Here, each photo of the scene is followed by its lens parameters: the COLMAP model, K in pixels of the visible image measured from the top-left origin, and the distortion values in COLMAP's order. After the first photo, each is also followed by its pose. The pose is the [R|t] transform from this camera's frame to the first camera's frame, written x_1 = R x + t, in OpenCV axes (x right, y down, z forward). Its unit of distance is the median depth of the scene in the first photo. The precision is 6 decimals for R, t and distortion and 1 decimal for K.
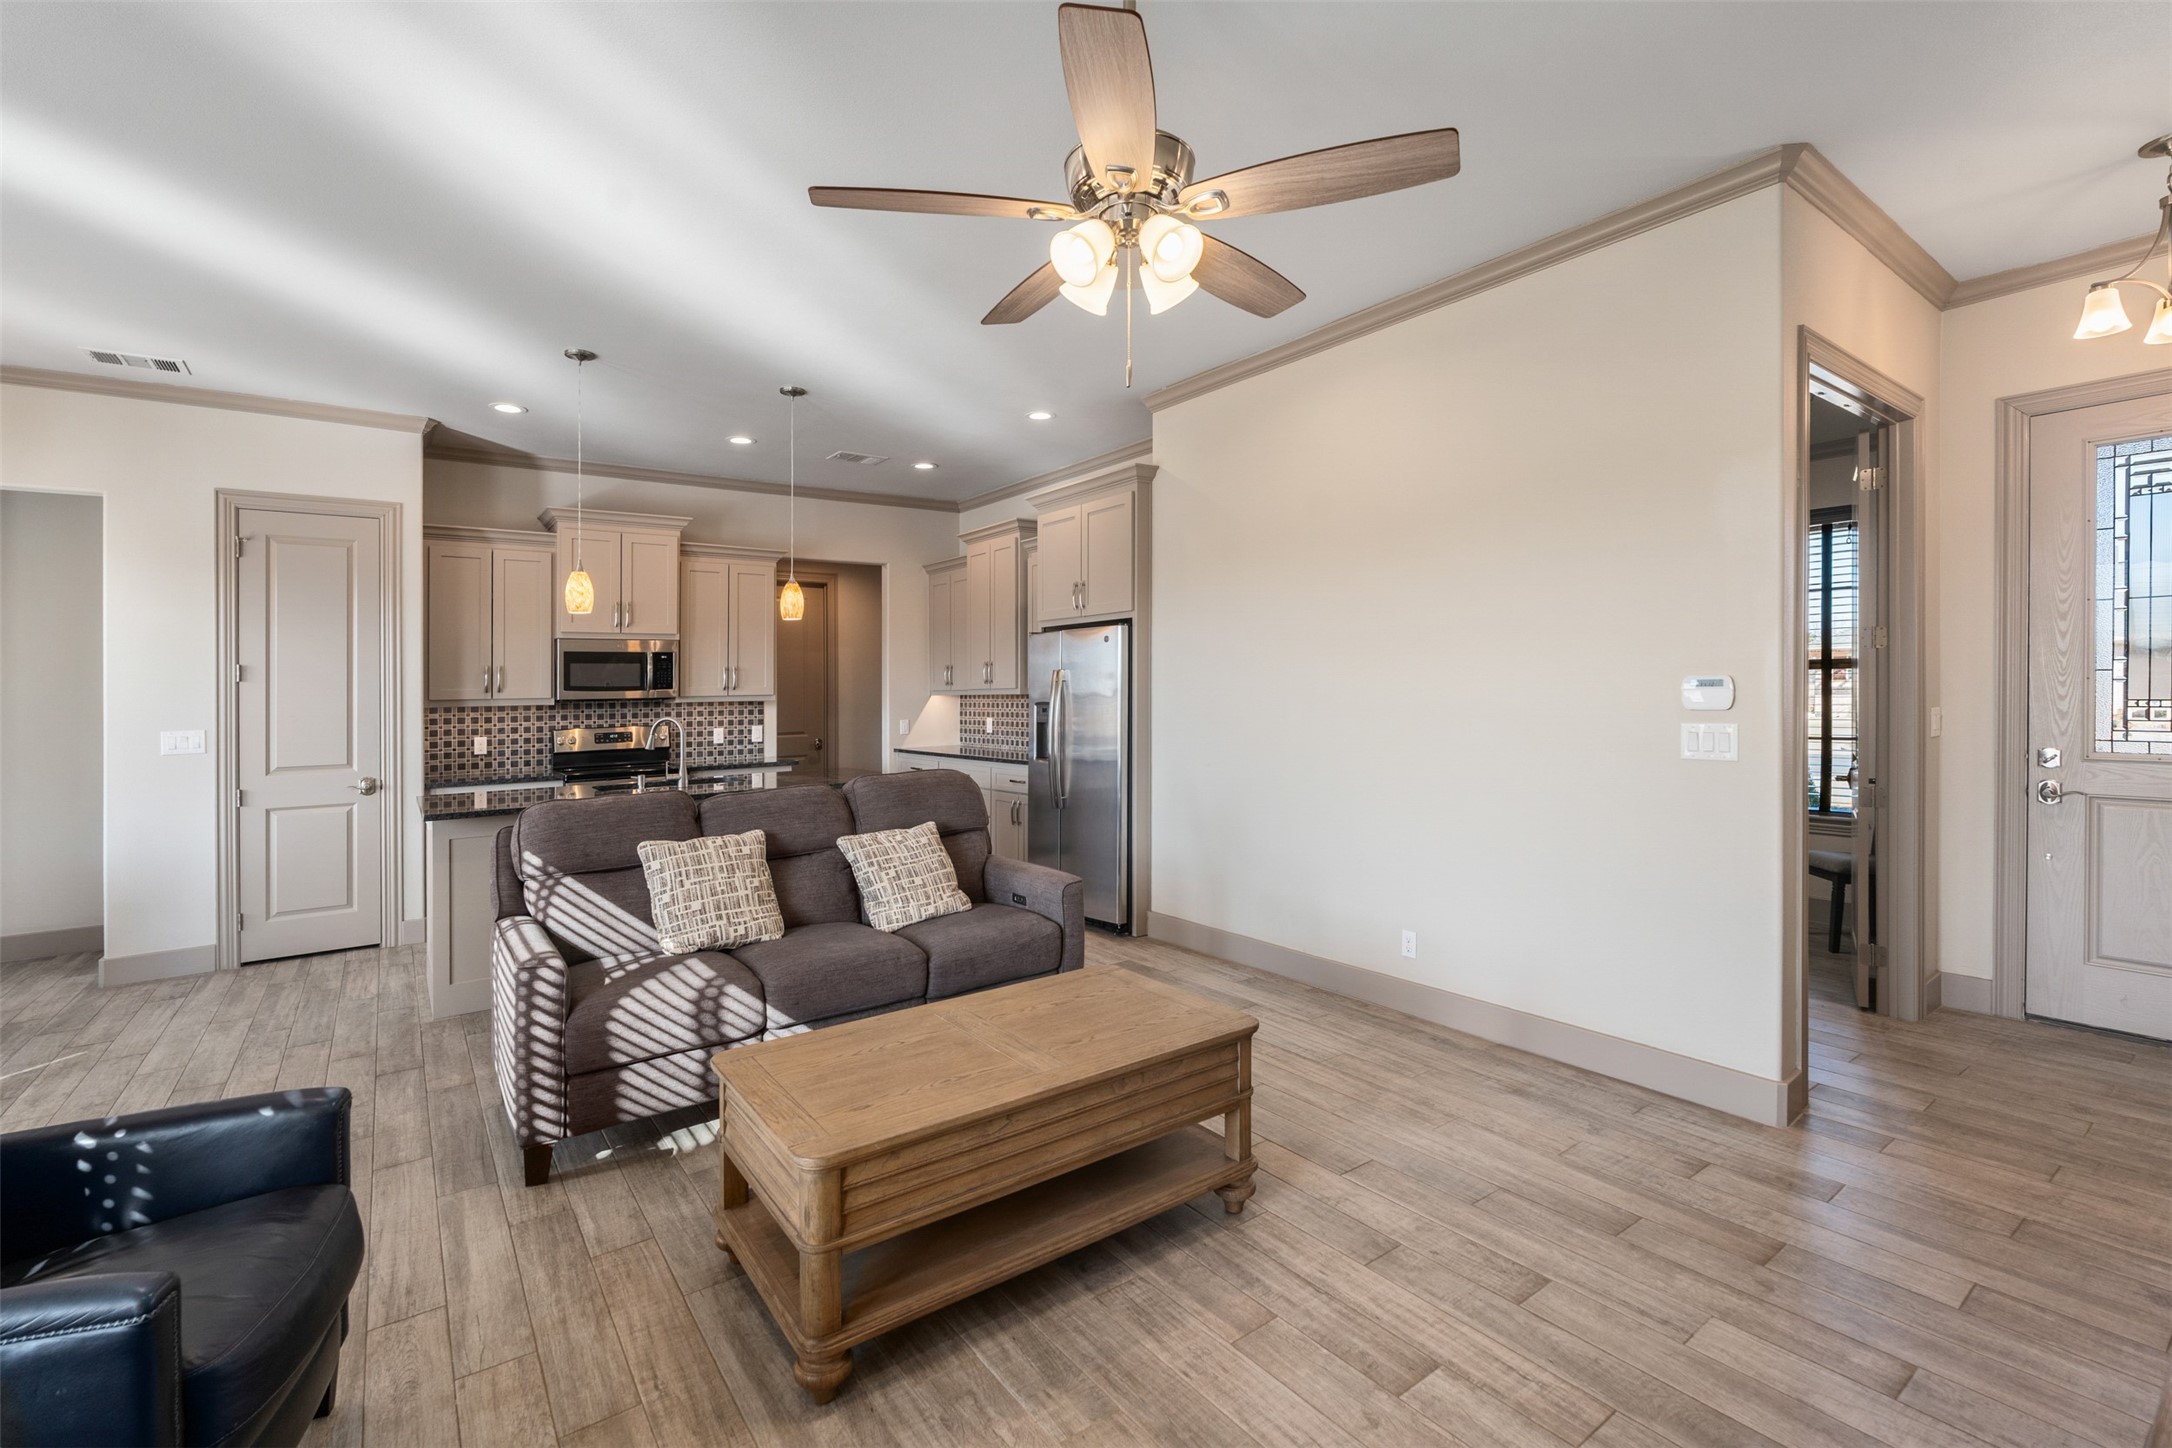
lens RADIAL K [[953.5, 0, 1065.6], [0, 953.5, 698.8], [0, 0, 1]] dist [-0.006738, 0.000571]
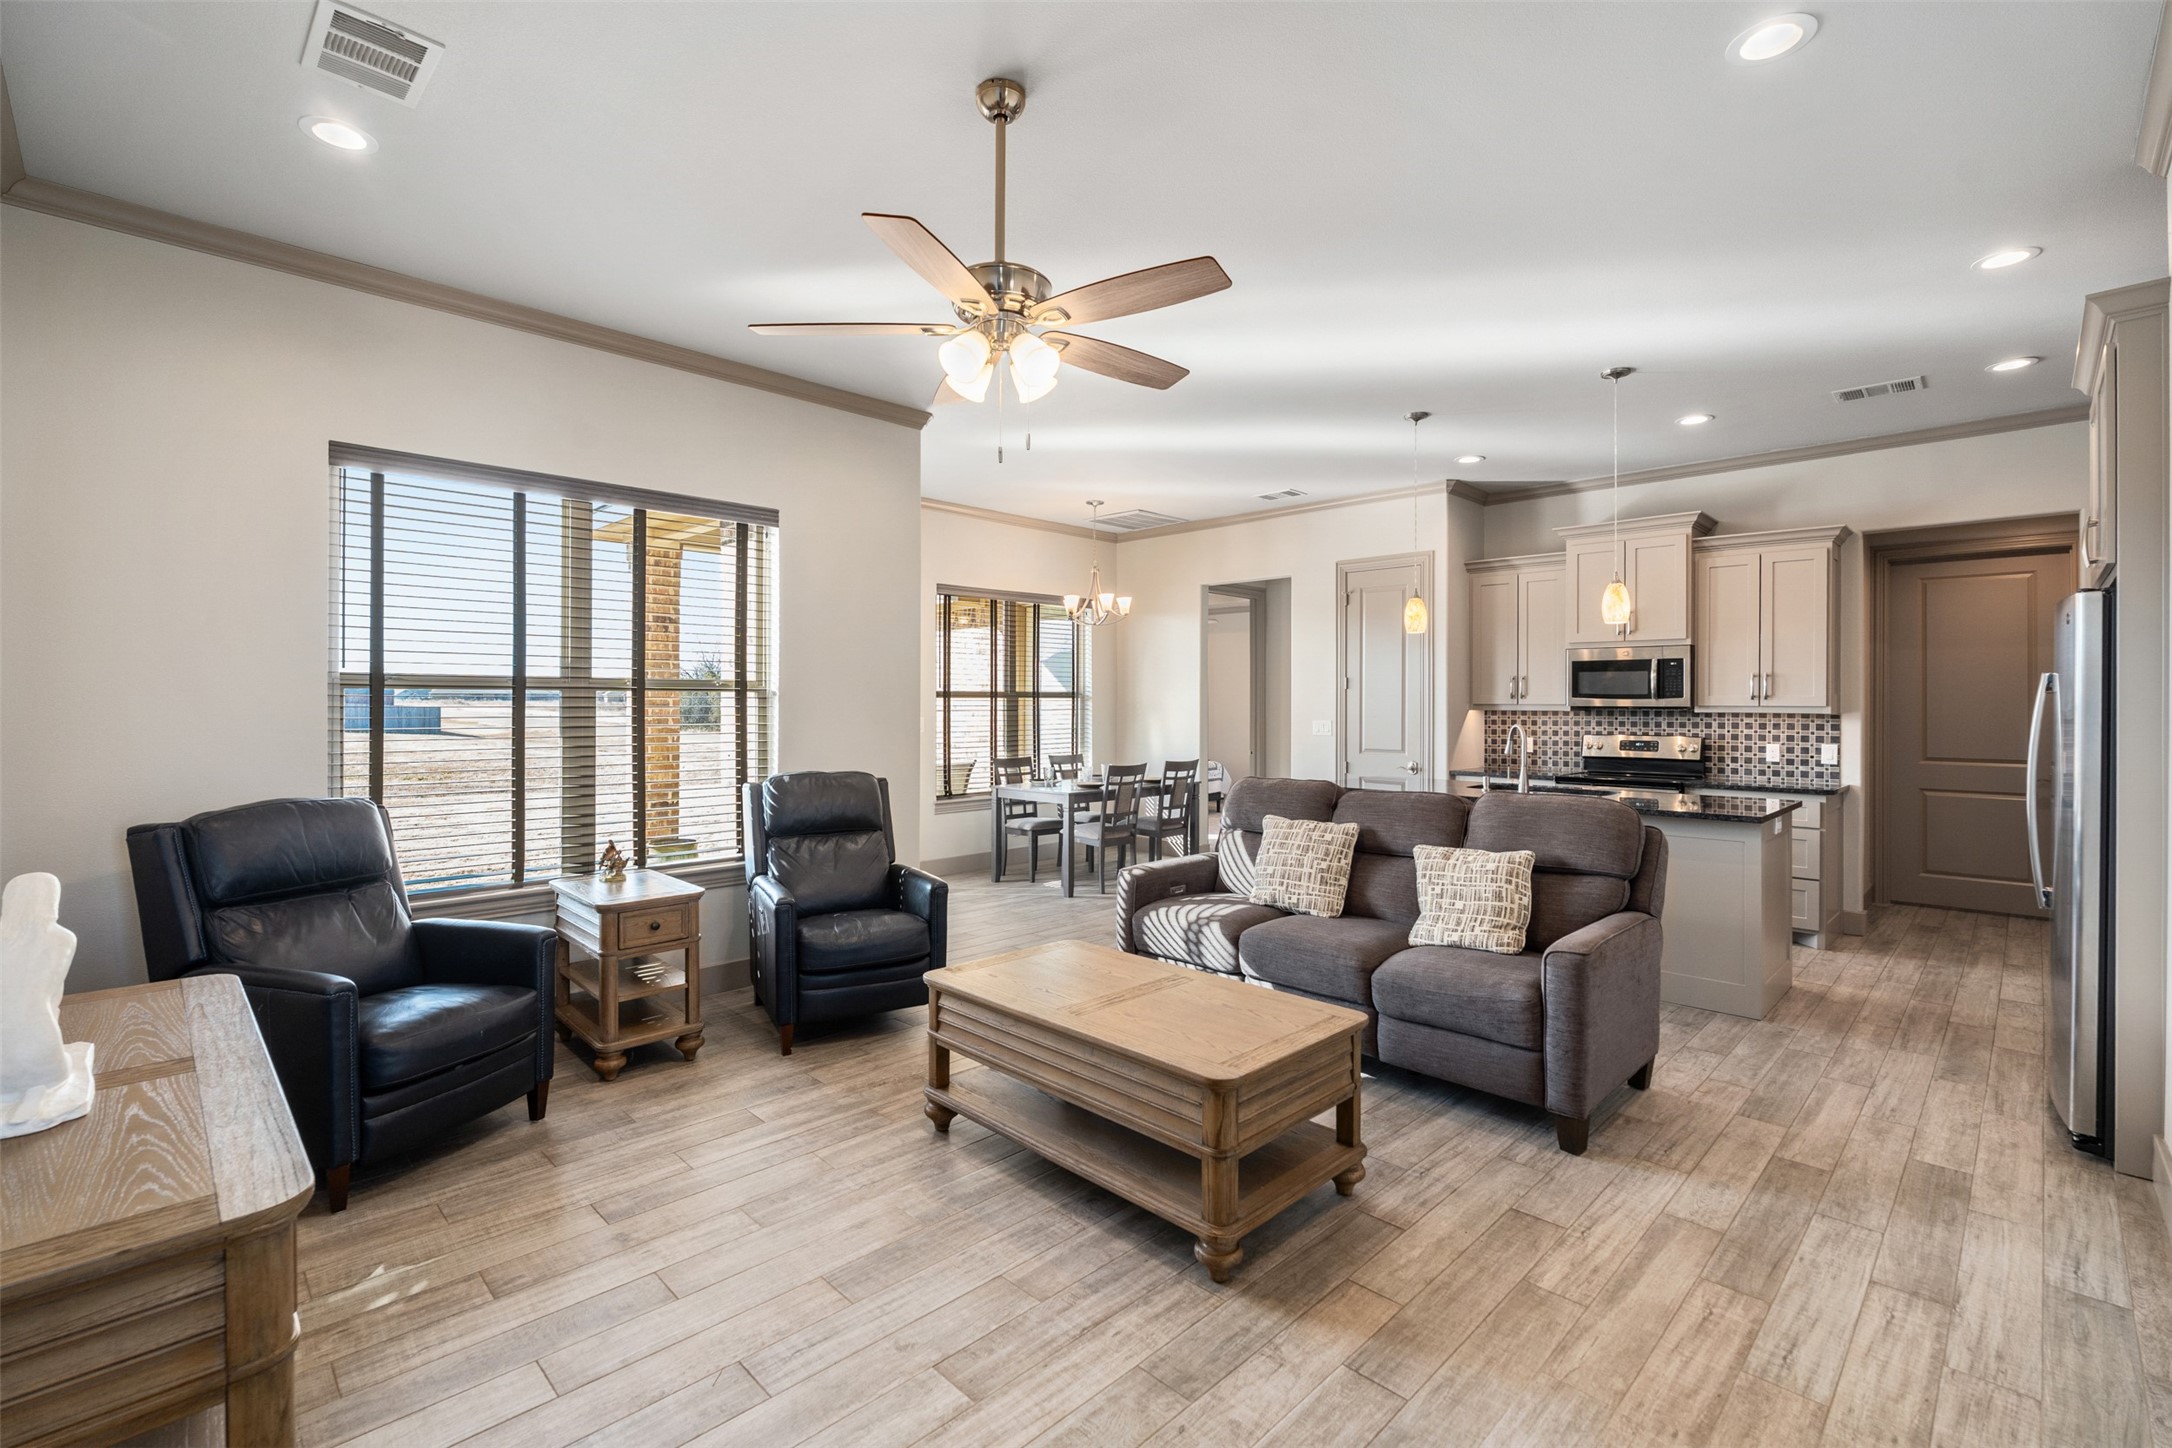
lens RADIAL K [[953.5, 0, 1107.5], [0, 953.5, 695.9], [0, 0, 1]] dist [-0.006738, 0.000571]
pose [[0.173082, 0.010395, -0.984853, 0.434156], [-0.016920, 0.999828, 0.007579, -0.010026], [0.984762, 0.015352, 0.173228, 0.302417]]
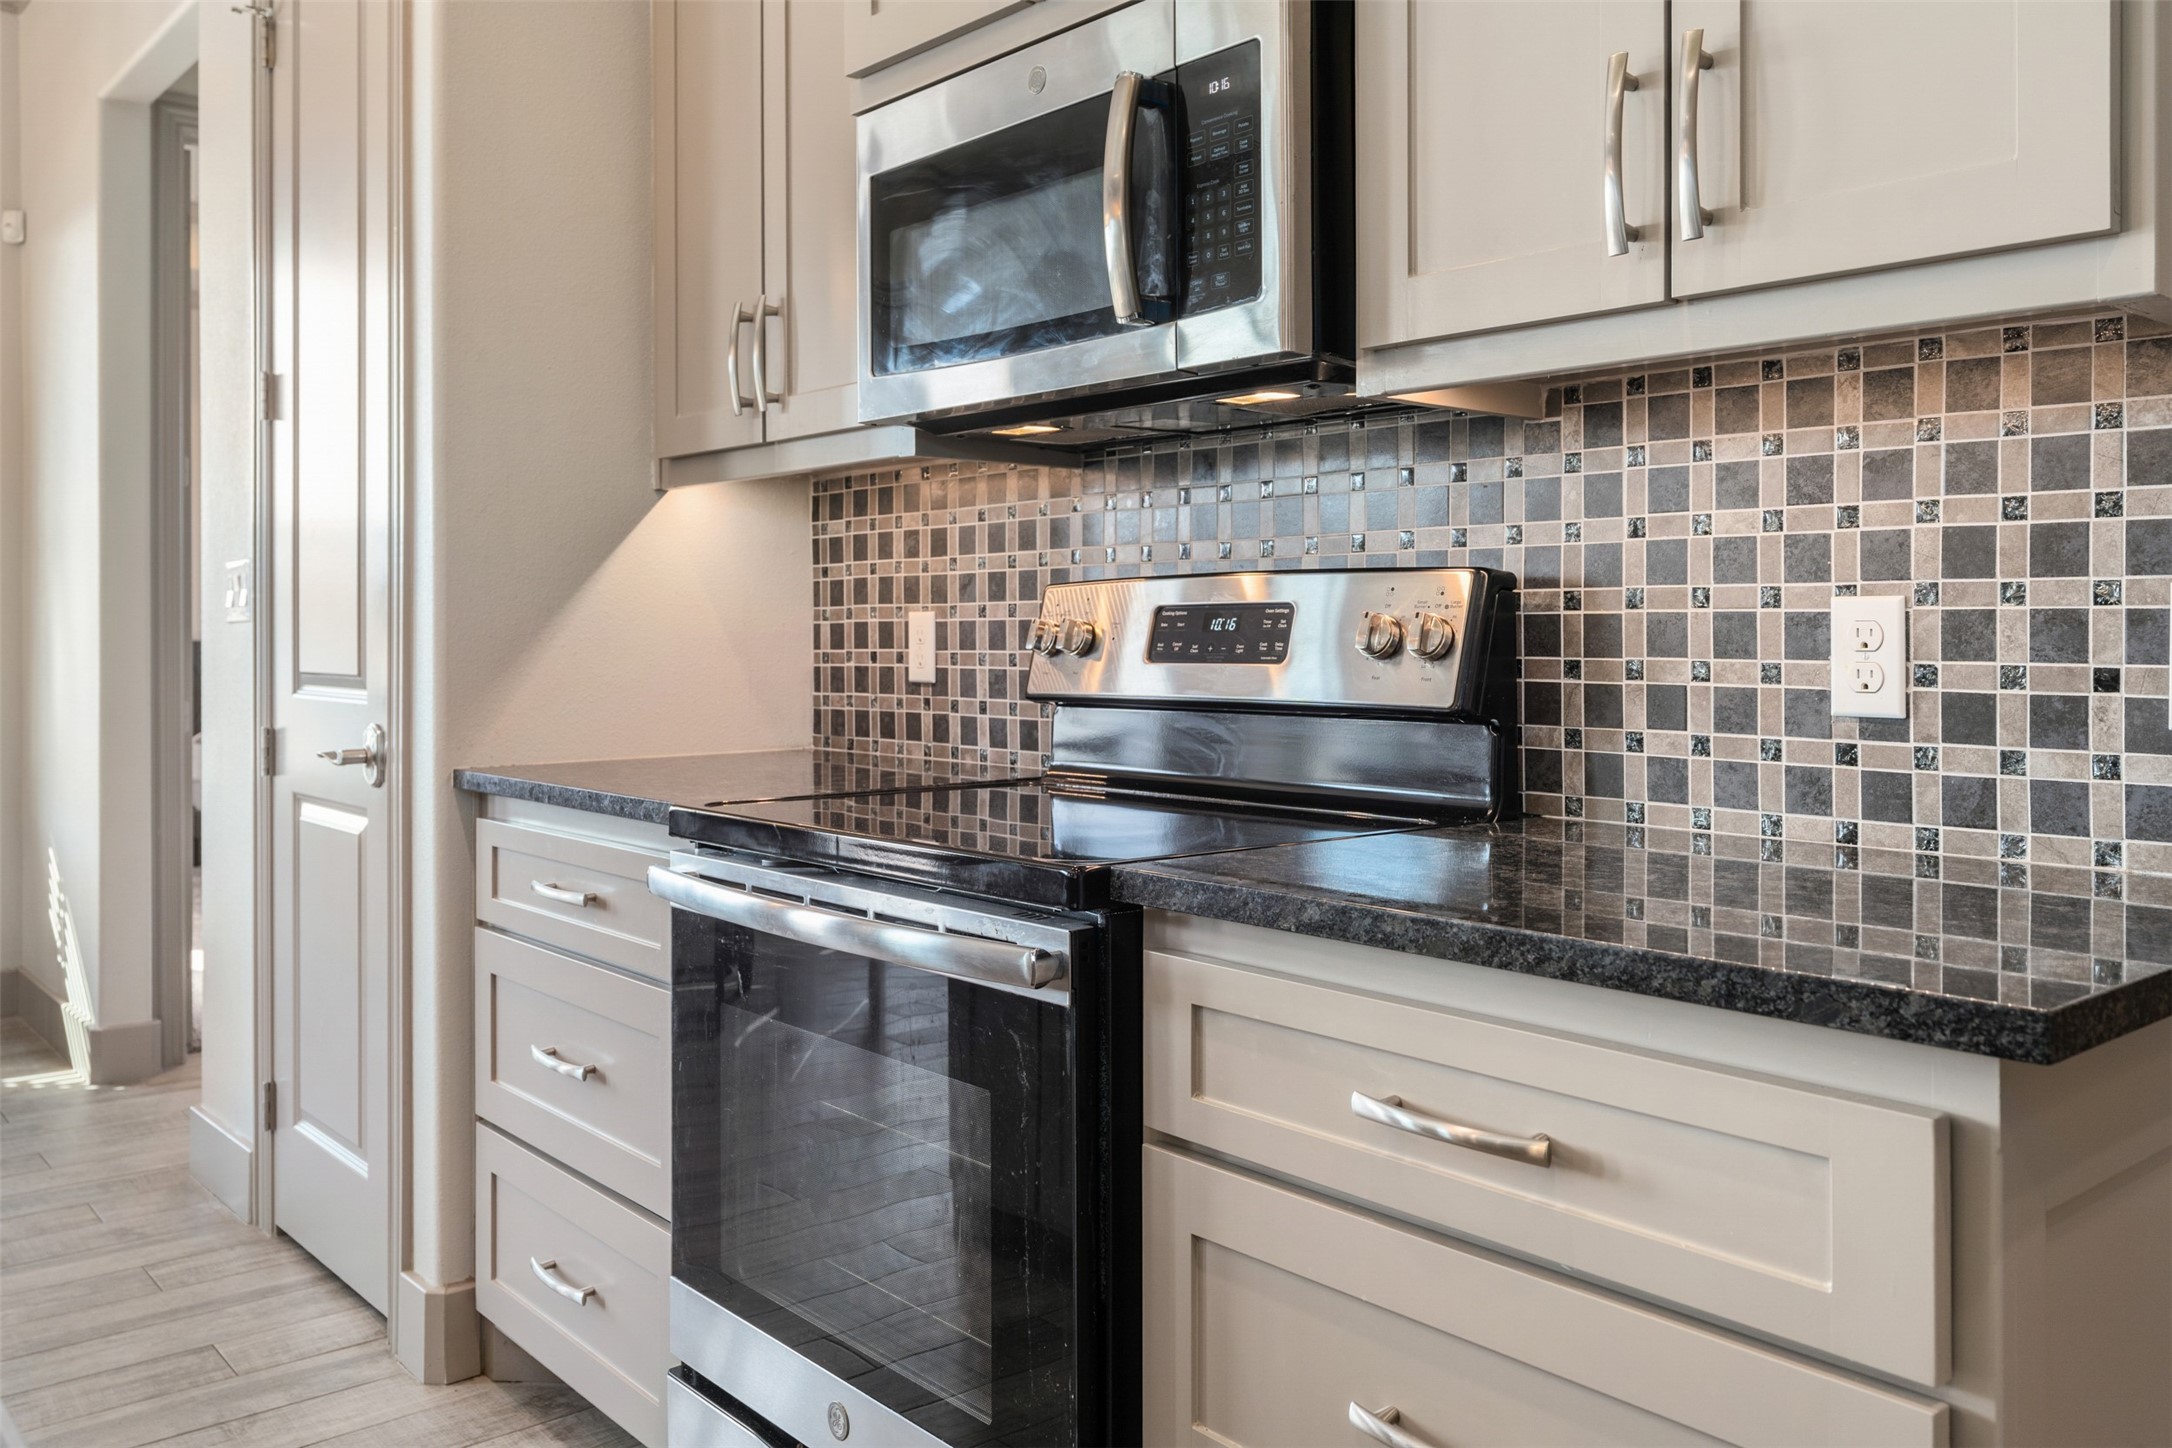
lens RADIAL K [[1700.7, 0, 1106.1], [0, 1700.7, 622.2], [0, 0, 1]] dist [-0.009420, -0.001813]
pose [[0.084374, 0.013598, -0.996341, -0.172621], [-0.007373, 0.999888, 0.013022, 0.037391], [0.996407, 0.006247, 0.084464, 1.021044]]
